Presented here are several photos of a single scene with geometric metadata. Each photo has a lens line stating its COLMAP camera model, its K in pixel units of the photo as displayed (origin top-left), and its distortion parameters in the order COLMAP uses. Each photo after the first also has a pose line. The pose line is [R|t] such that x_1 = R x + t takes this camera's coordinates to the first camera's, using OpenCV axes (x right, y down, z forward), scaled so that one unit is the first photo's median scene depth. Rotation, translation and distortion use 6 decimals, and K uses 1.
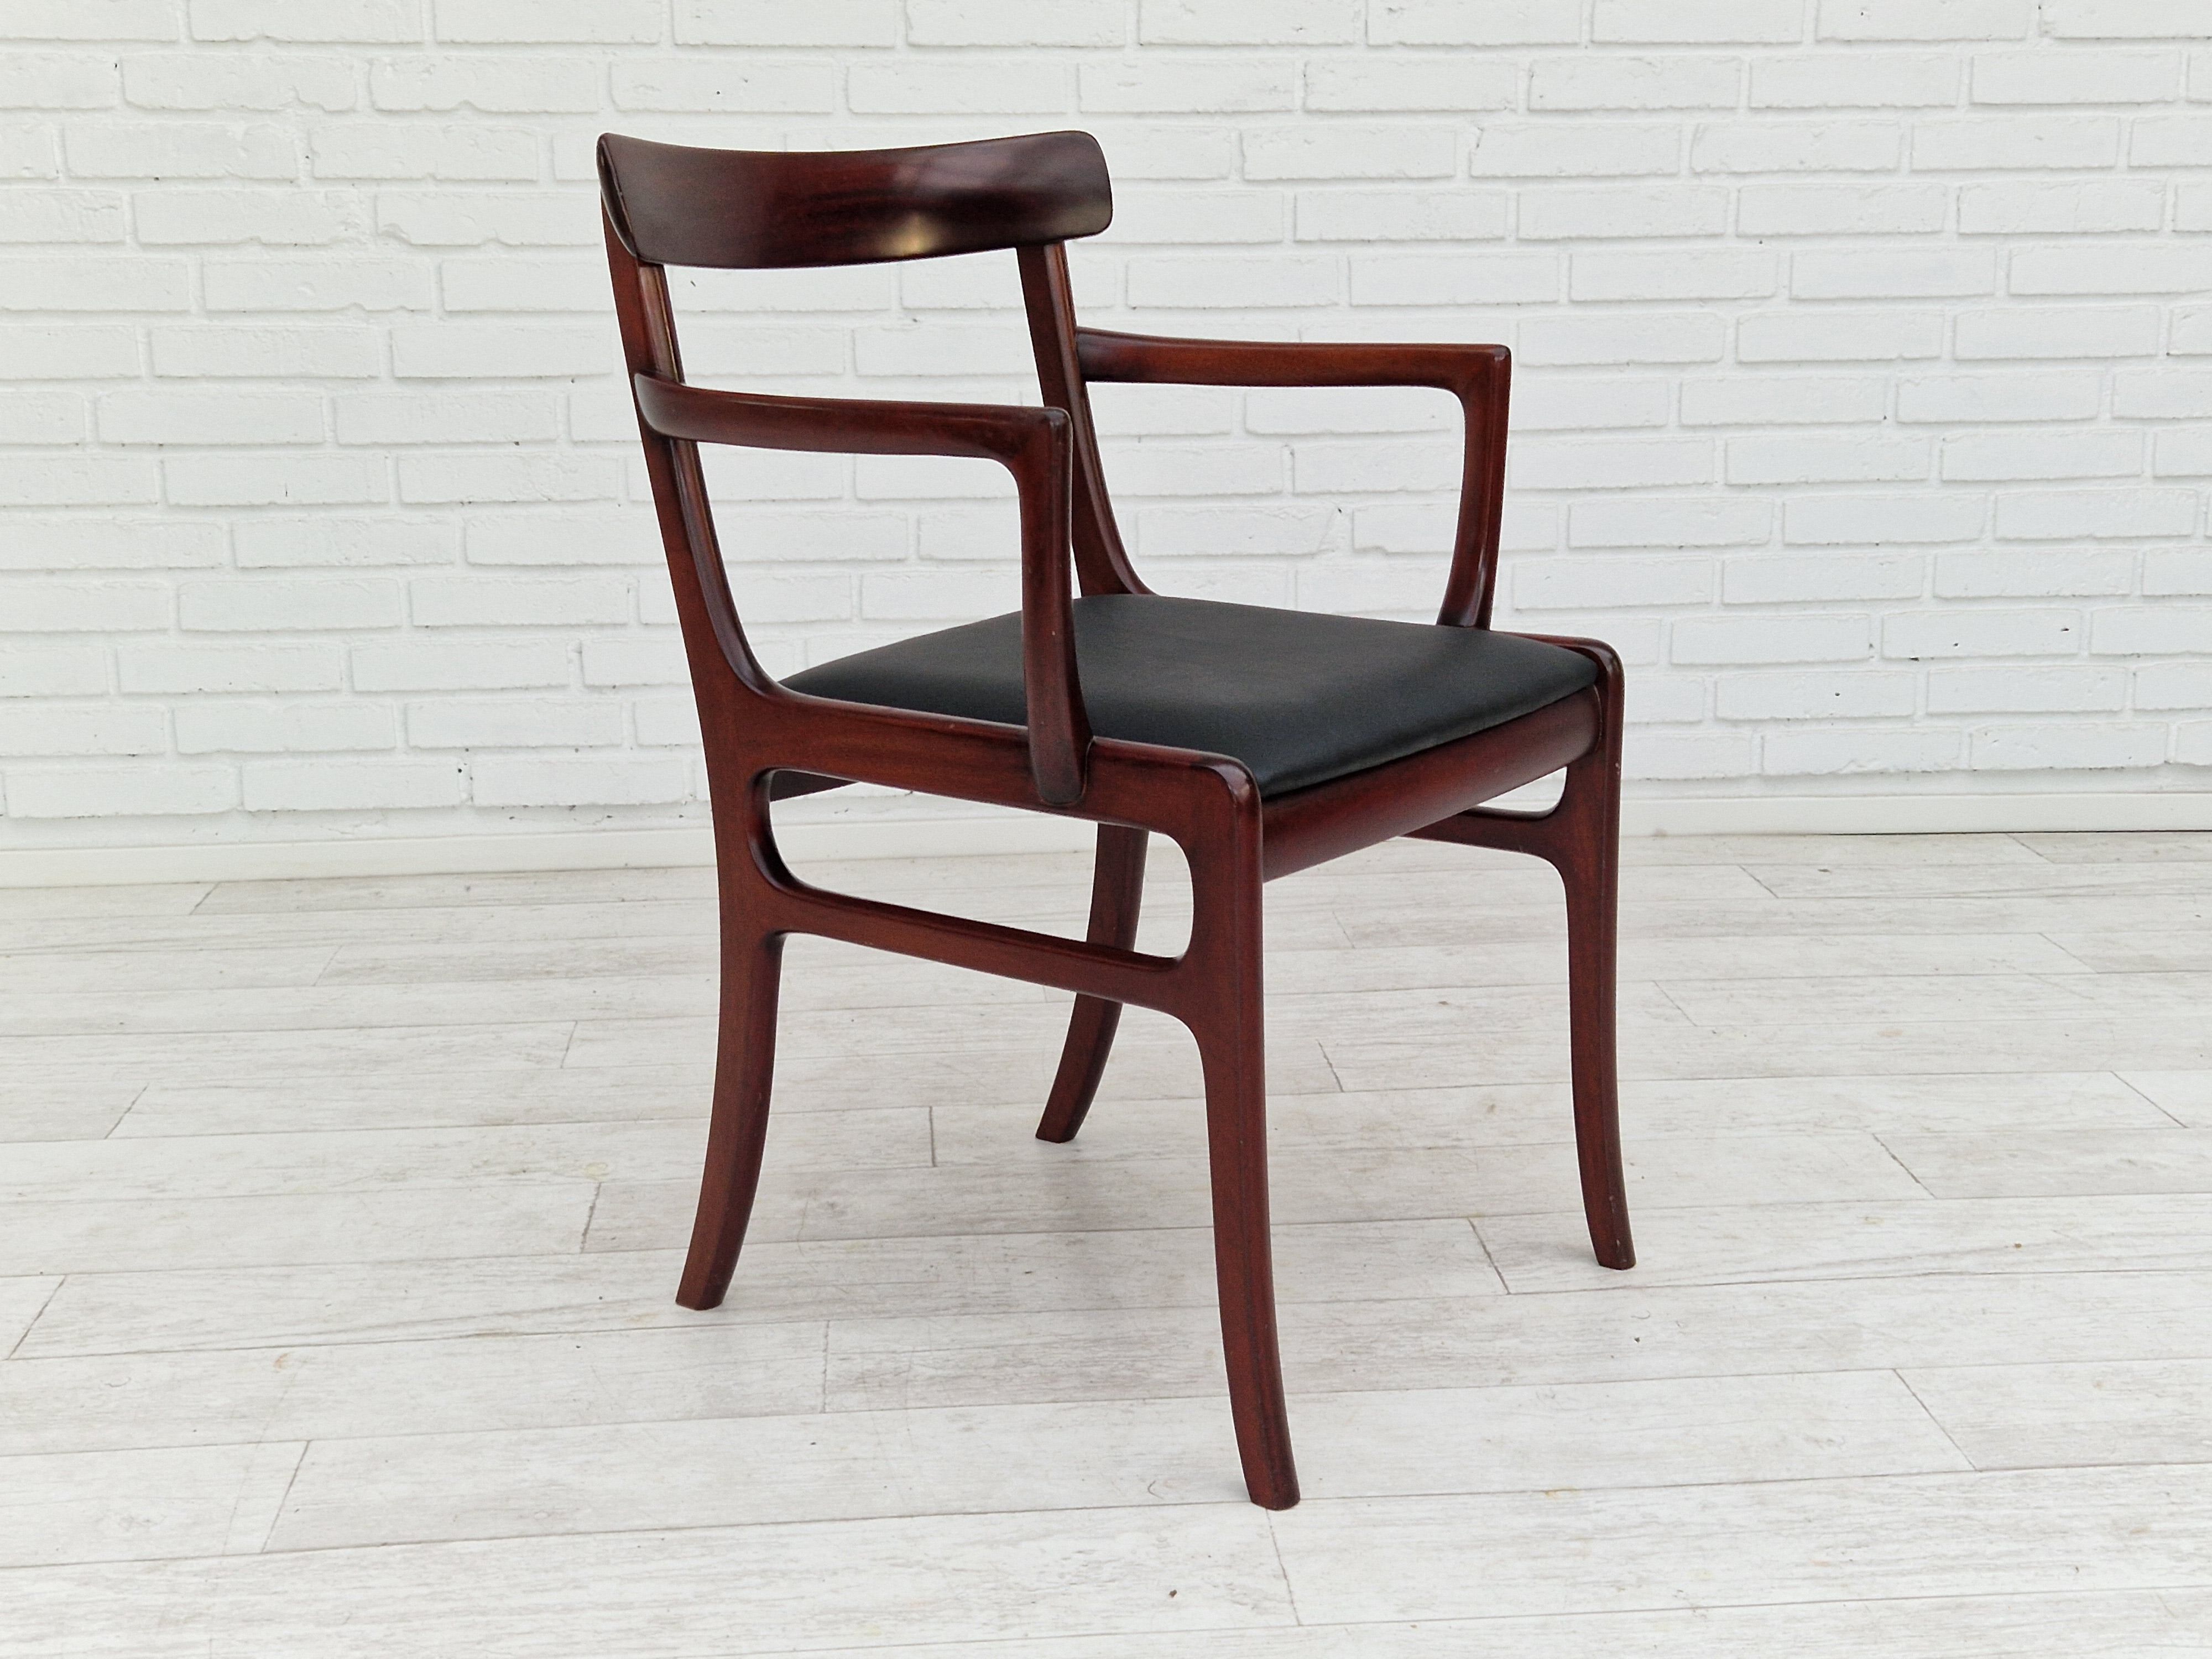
lens RADIAL K [[2855.1, 0, 1138.2], [0, 2855.1, 843.6], [0, 0, 1]] dist [0.068001, 0.000000]
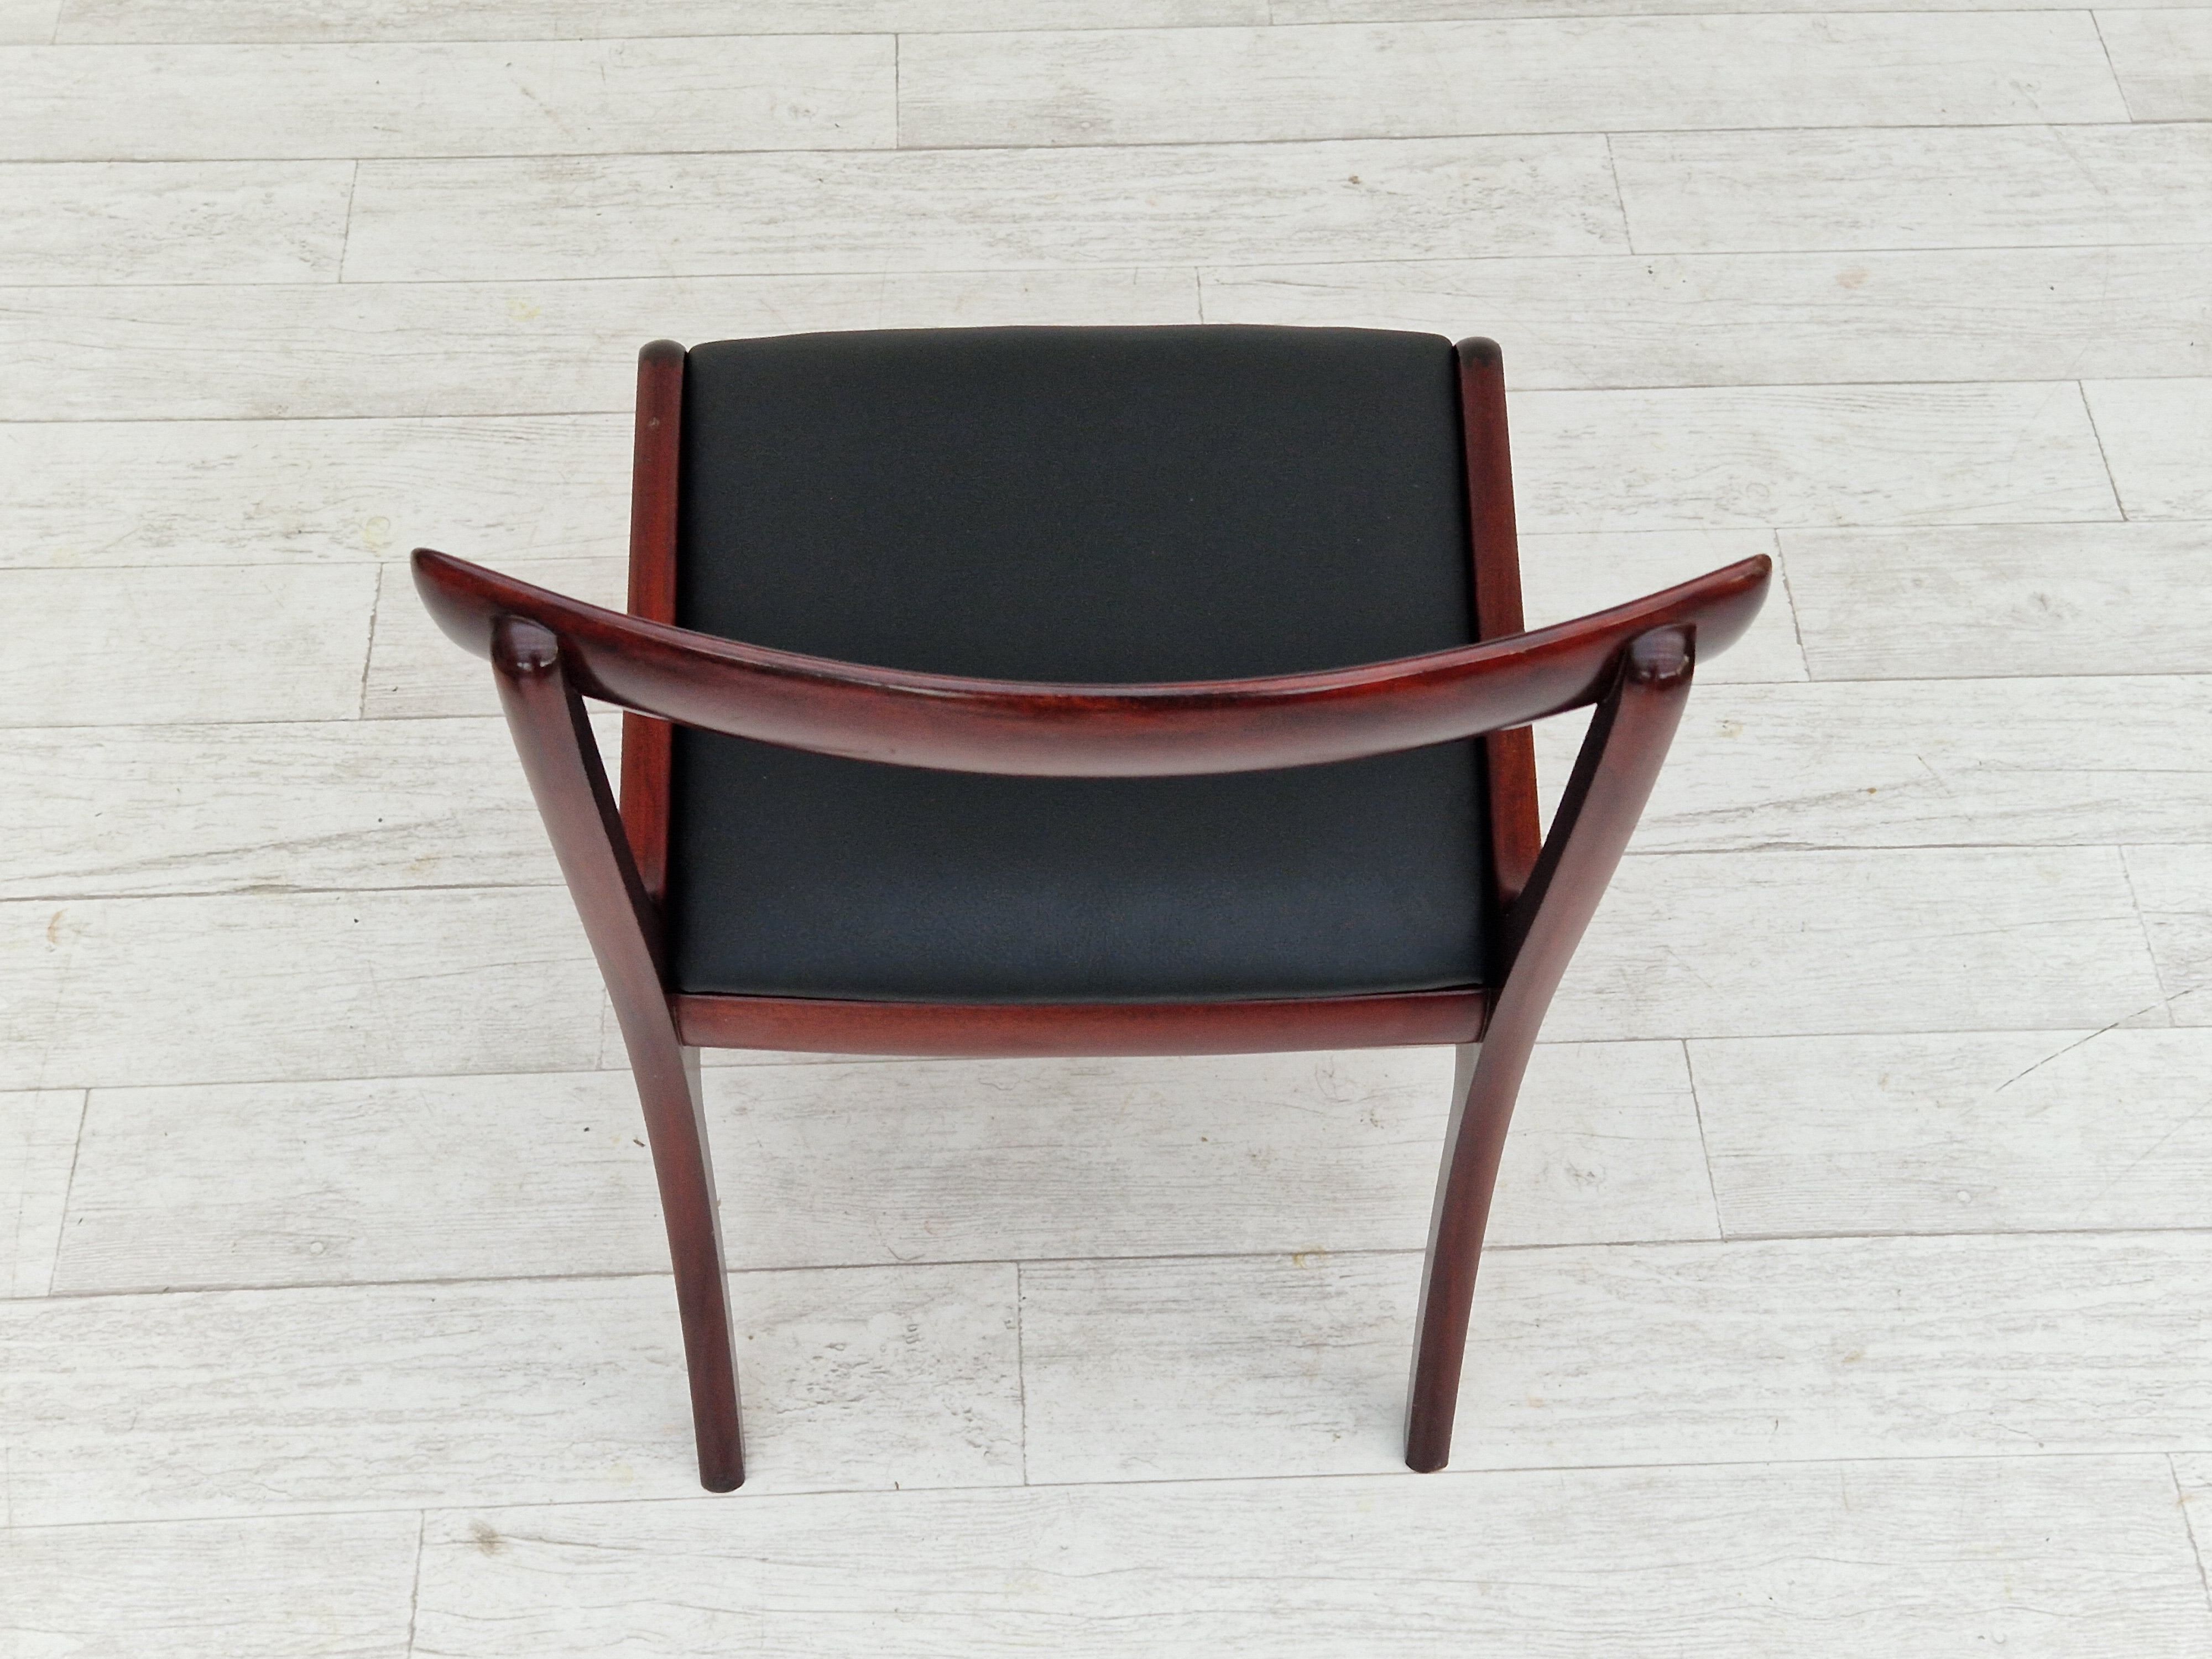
lens RADIAL K [[2855.1, 0, 1104.7], [0, 2855.1, 848.4], [0, 0, 1]] dist [0.068001, 0.000000]
pose [[0.998774, 0.048414, -0.010299, 0.044254], [-0.030031, 0.758115, 0.651428, -0.312814], [0.039346, -0.650321, 0.758640, 0.180380]]
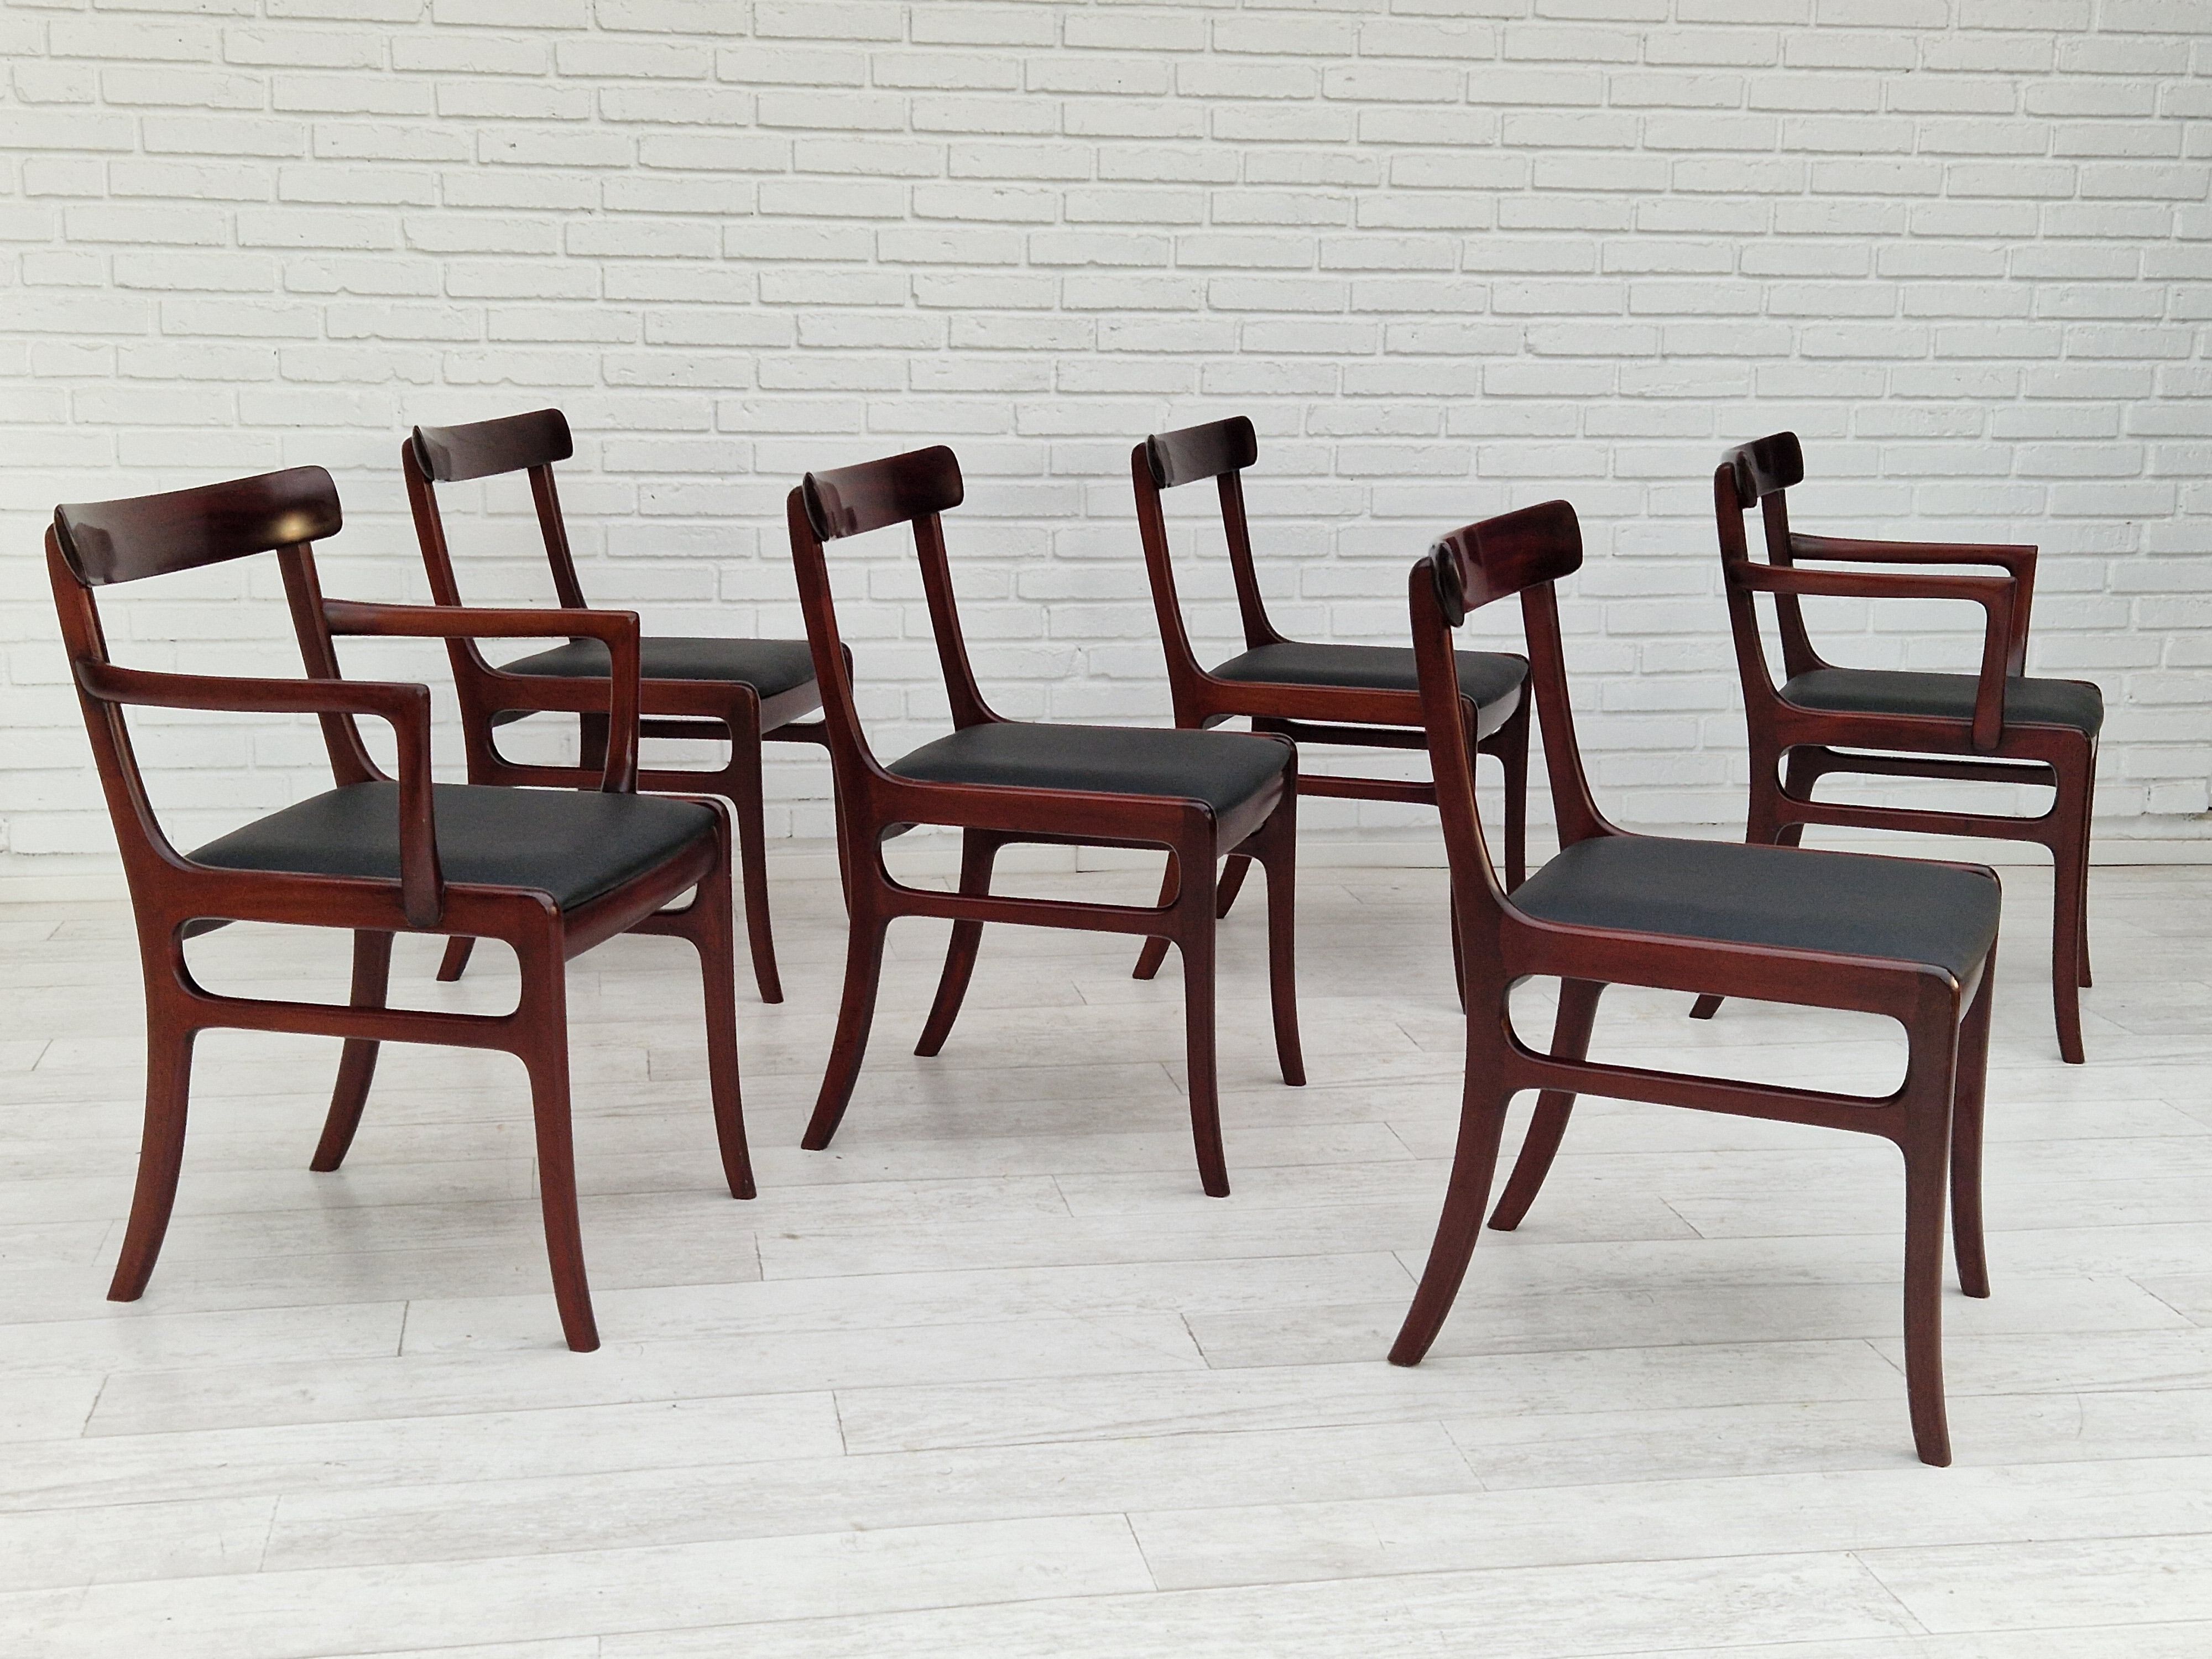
lens RADIAL K [[2855.1, 0, 1120.9], [0, 2855.1, 820.4], [0, 0, 1]] dist [0.068001, 0.000000]
pose [[0.995528, 0.003871, 0.094389, -0.052094], [0.000533, 0.998914, -0.046588, 0.045894], [-0.094466, 0.046430, 0.994445, -0.521470]]
